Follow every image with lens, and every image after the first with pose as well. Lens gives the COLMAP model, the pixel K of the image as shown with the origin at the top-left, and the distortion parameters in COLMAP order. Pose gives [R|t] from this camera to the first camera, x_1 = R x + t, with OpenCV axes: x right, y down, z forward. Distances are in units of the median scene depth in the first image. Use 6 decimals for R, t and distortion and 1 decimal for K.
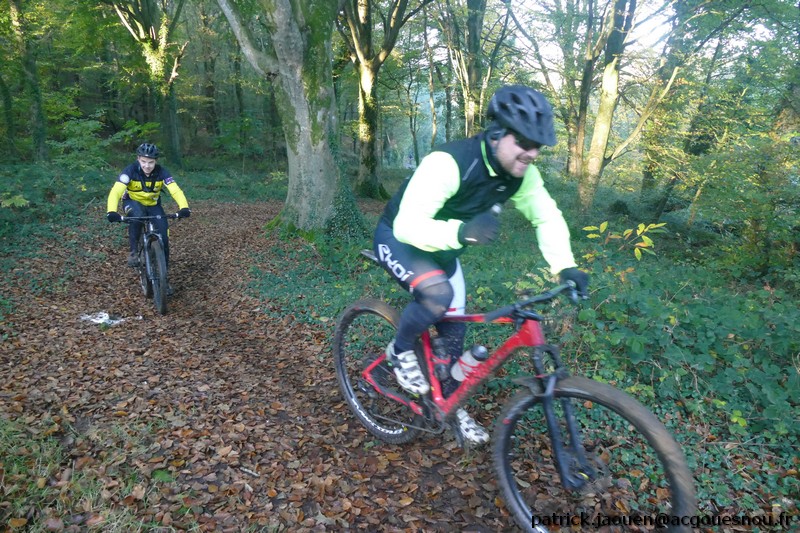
lens RADIAL K [[576.2, 0, 400.0], [0, 576.2, 266.5], [0, 0, 1]] dist [-0.008022, -0.000597]
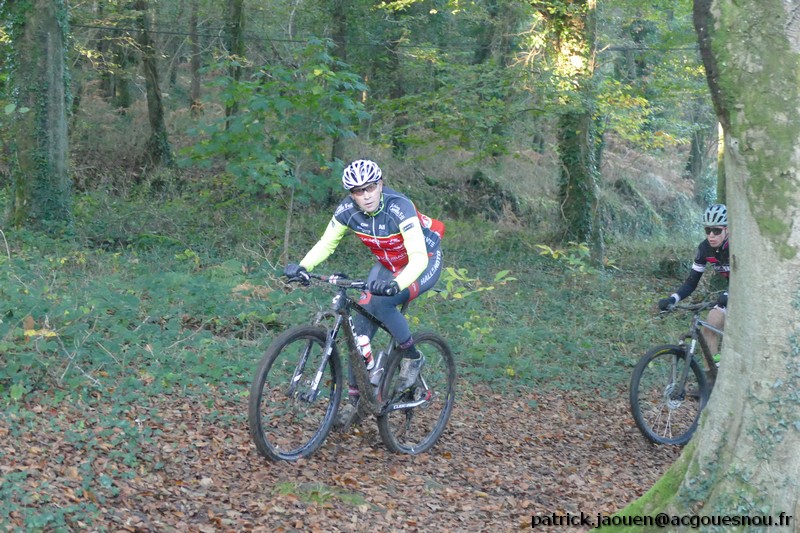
lens RADIAL K [[1977.7, 0, 400.0], [0, 1977.7, 266.5], [0, 0, 1]] dist [-0.022199, -0.076245]
pose [[0.990387, 0.034695, -0.133901, -0.223138], [-0.053908, 0.988305, -0.142646, -0.067160], [0.127386, 0.148493, 0.980675, 0.196600]]
